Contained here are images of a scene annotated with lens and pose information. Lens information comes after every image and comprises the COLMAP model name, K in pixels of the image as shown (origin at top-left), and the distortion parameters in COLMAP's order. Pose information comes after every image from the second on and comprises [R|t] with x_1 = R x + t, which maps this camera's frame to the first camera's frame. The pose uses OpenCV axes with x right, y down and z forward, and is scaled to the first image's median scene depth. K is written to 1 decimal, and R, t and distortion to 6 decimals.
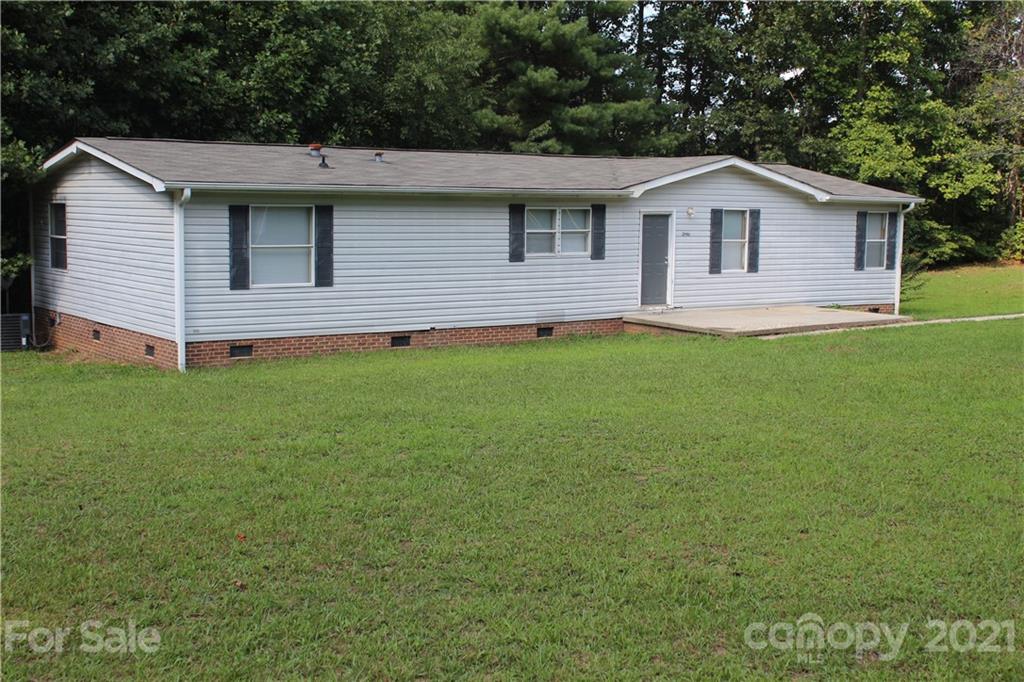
lens RADIAL K [[1312.4, 0, 512.0], [0, 1312.4, 341.0], [0, 0, 1]] dist [-0.195741, 0.001709]
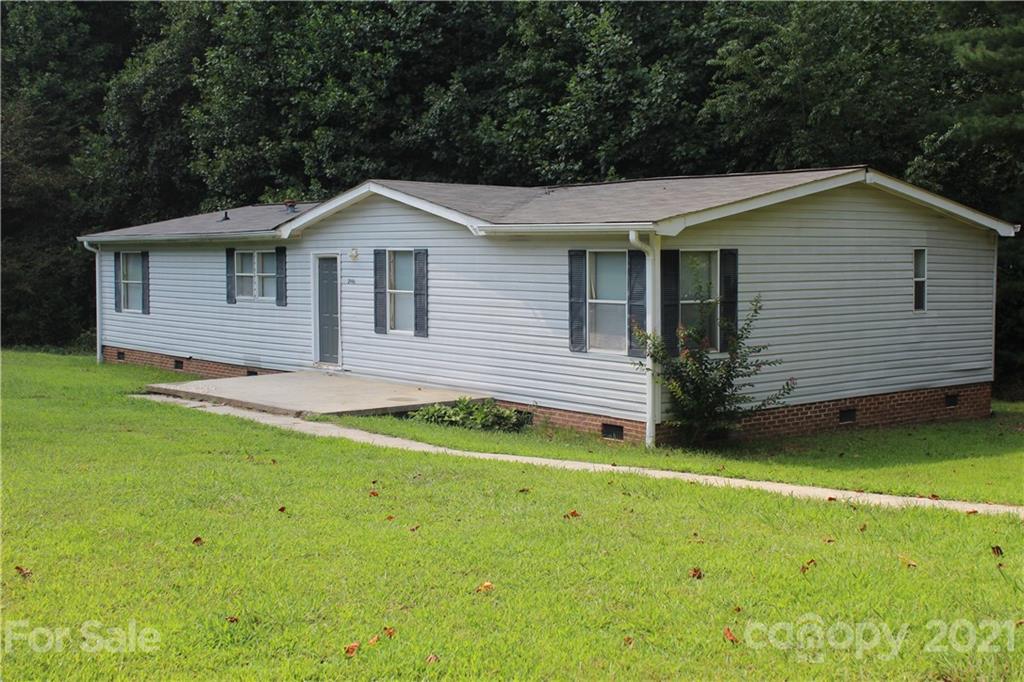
lens RADIAL K [[1312.4, 0, 512.0], [0, 1312.4, 341.0], [0, 0, 1]] dist [-0.195741, 0.001709]
pose [[0.091933, 0.058711, -0.994033, 0.939299], [-0.104579, 0.993309, 0.048996, -0.093762], [0.990258, 0.099450, 0.097457, 1.007699]]
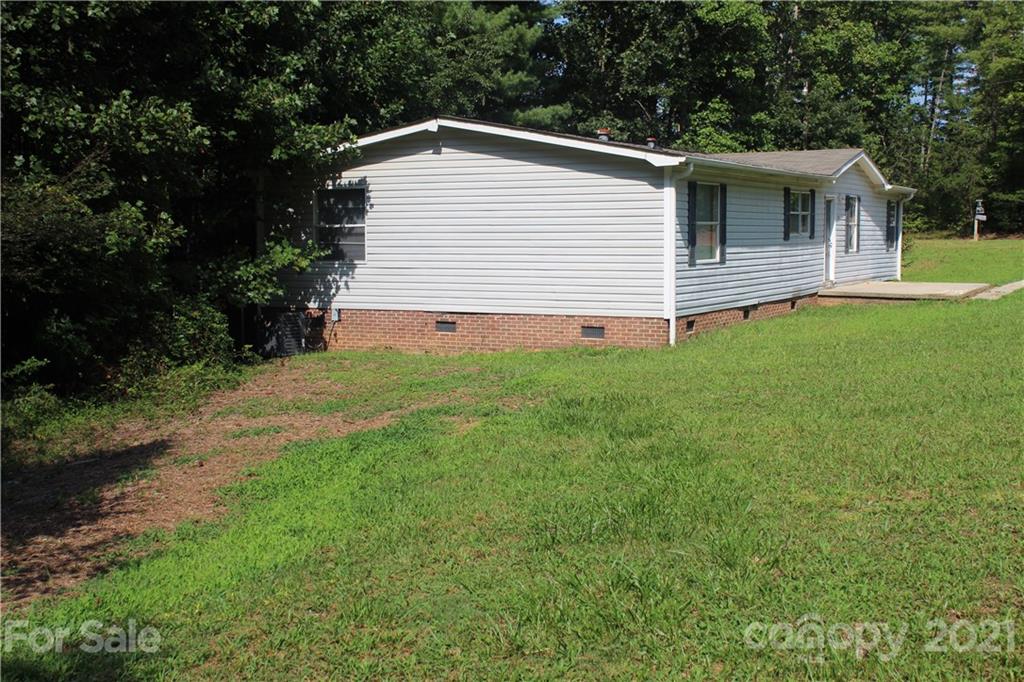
lens RADIAL K [[1312.4, 0, 512.0], [0, 1312.4, 341.0], [0, 0, 1]] dist [-0.195741, 0.001709]
pose [[0.894092, -0.056406, 0.444317, -0.624546], [0.066108, 0.997792, -0.006358, 0.013687], [-0.442978, 0.035057, 0.895847, 0.110784]]
